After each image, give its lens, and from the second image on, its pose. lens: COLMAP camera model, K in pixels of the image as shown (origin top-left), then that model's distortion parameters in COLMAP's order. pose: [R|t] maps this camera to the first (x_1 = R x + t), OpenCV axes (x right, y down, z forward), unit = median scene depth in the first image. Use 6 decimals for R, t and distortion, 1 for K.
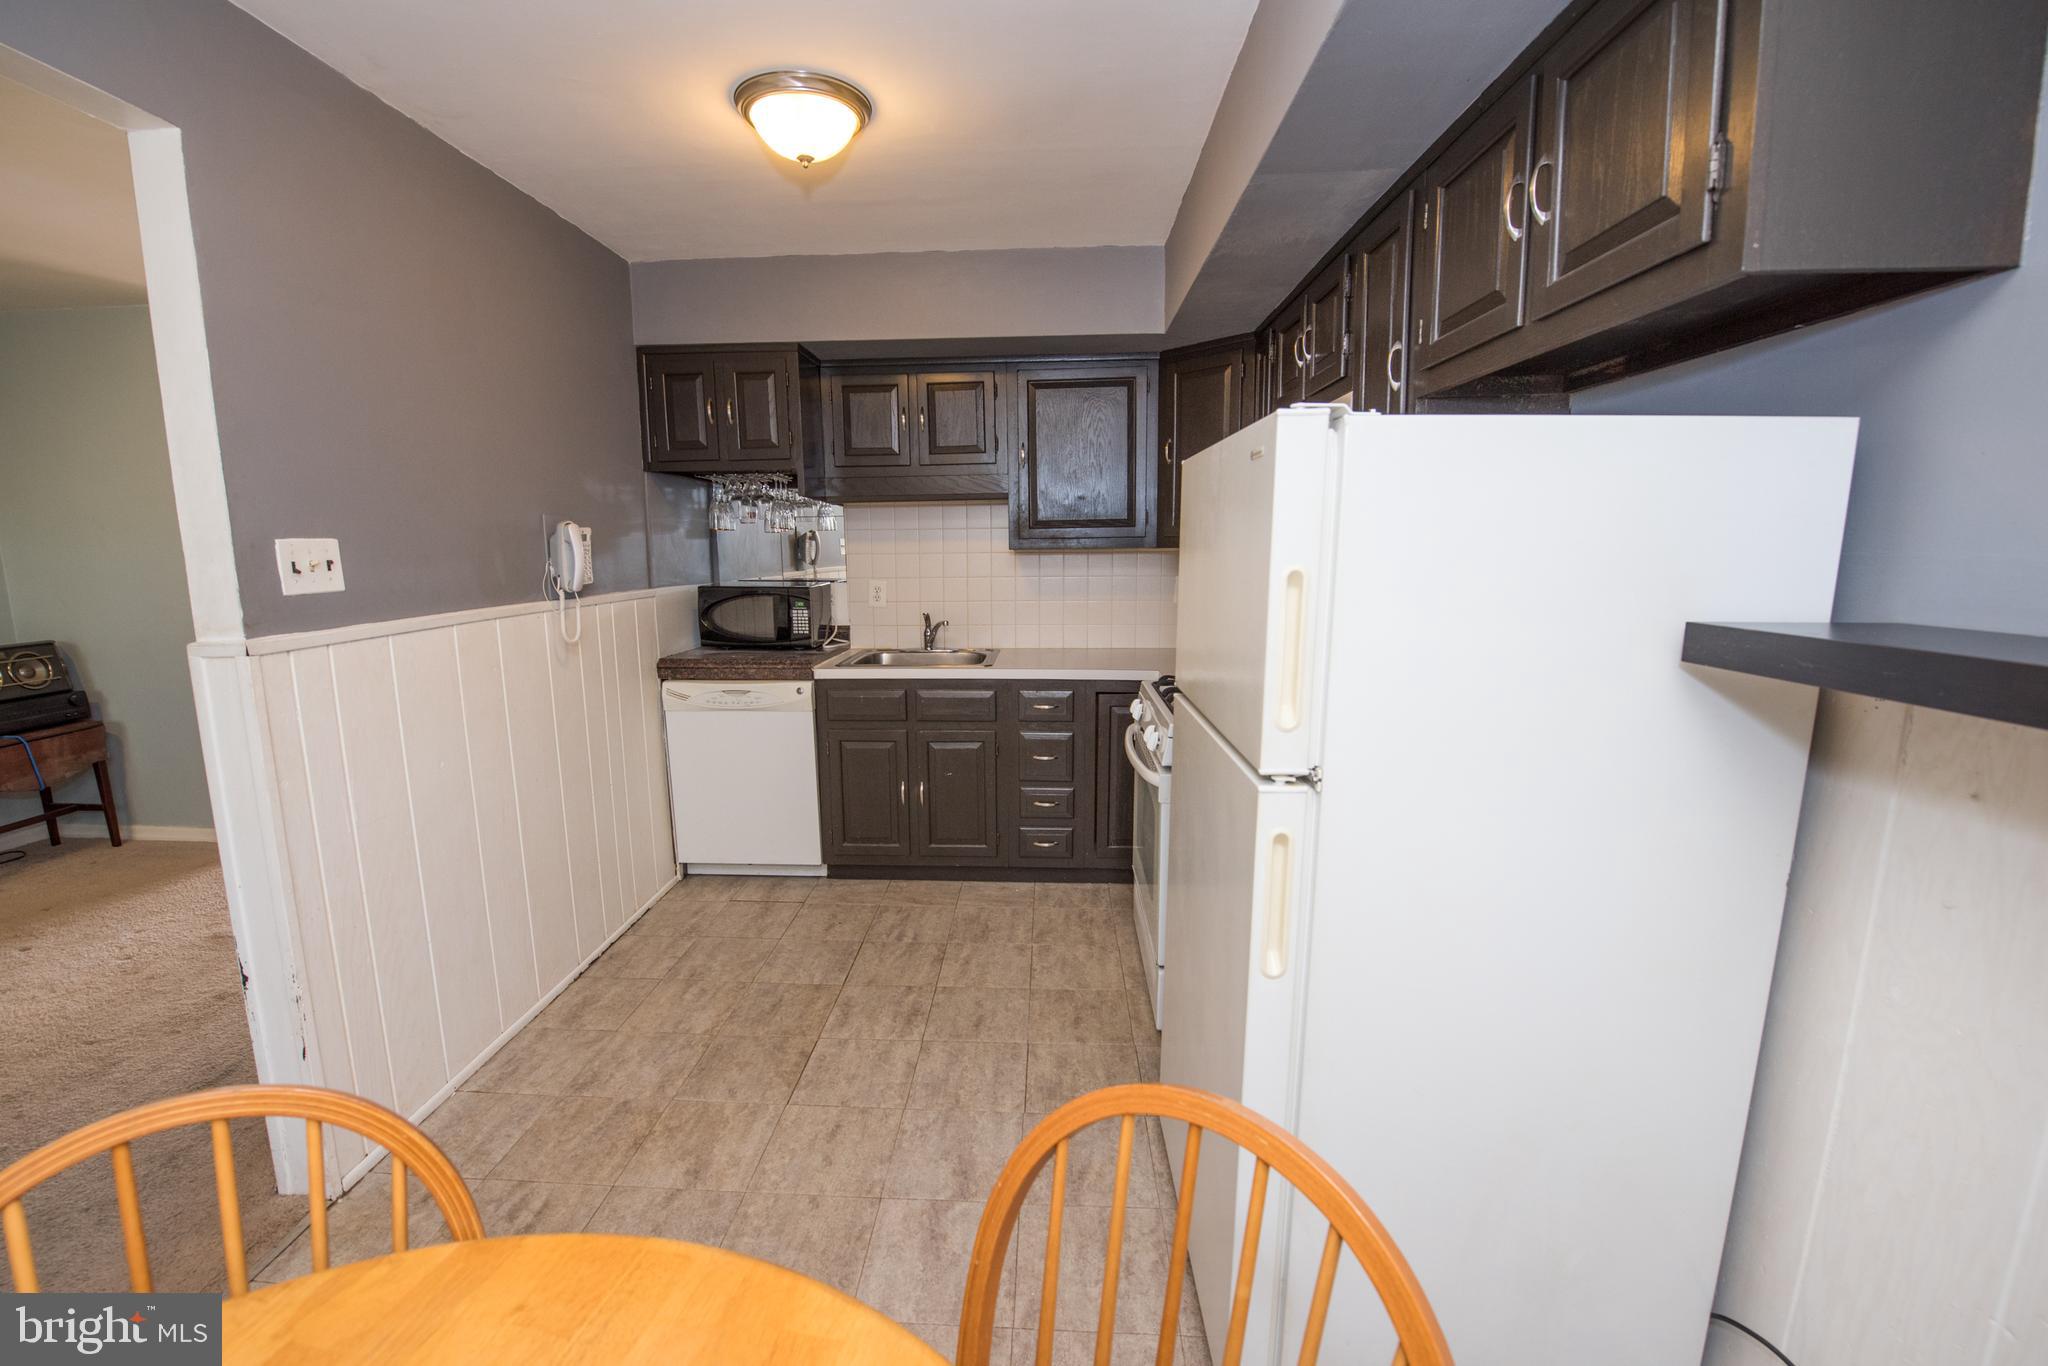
lens RADIAL K [[857.9, 0, 983.9], [0, 857.9, 672.8], [0, 0, 1]] dist [-0.023201, -0.000208]
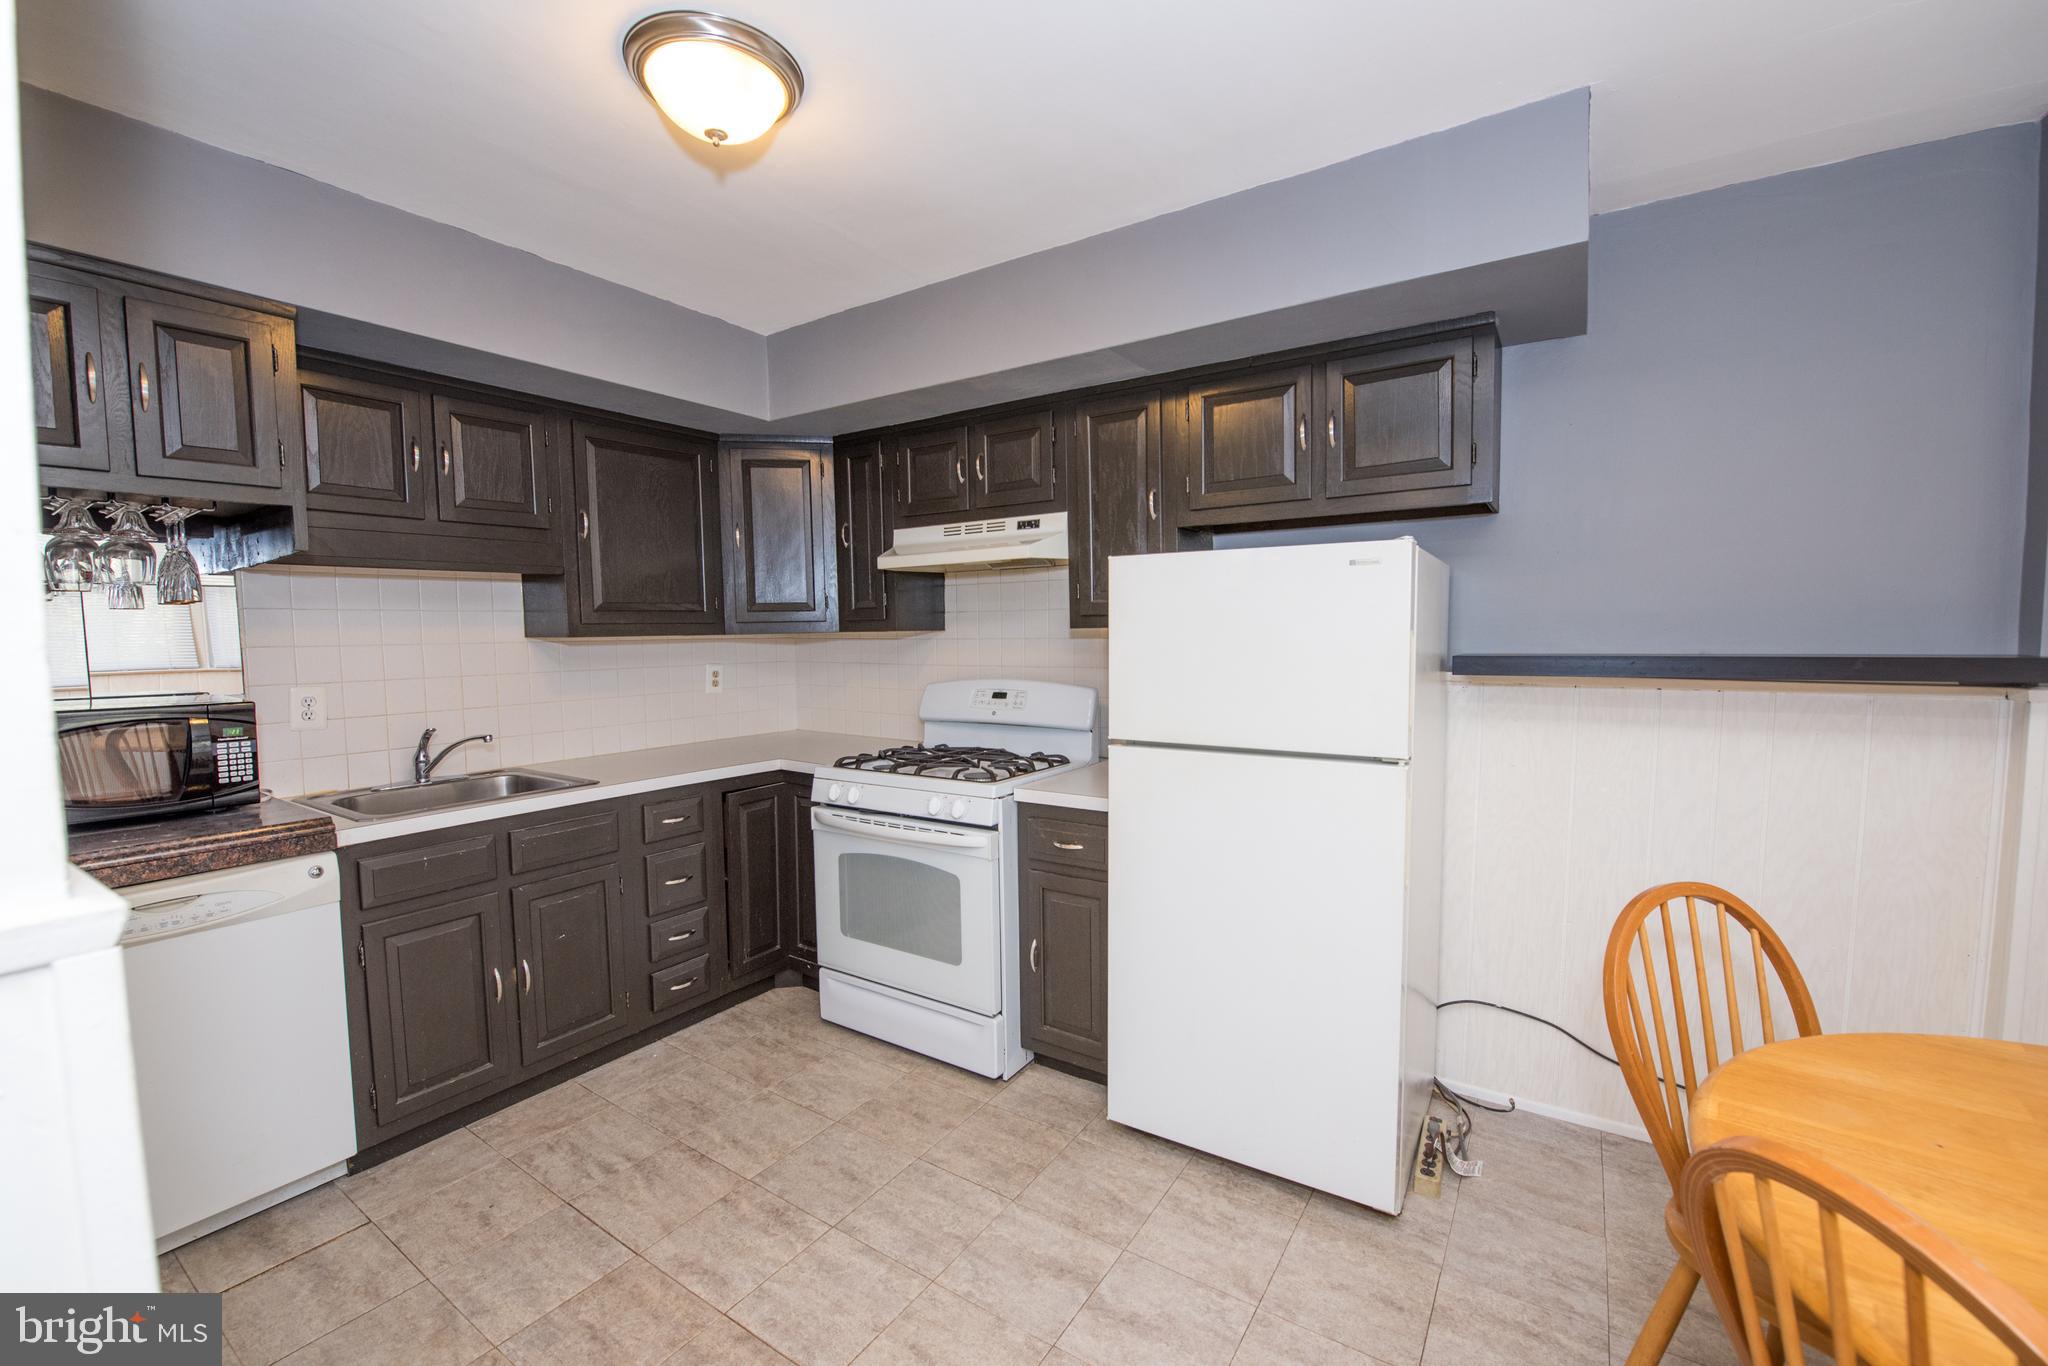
lens RADIAL K [[857.9, 0, 991.5], [0, 857.9, 680.1], [0, 0, 1]] dist [-0.023201, -0.000208]
pose [[0.493992, -0.043925, 0.868356, -0.525782], [0.136306, 0.990286, -0.027449, -0.033390], [-0.858716, 0.131922, 0.495180, 0.310388]]
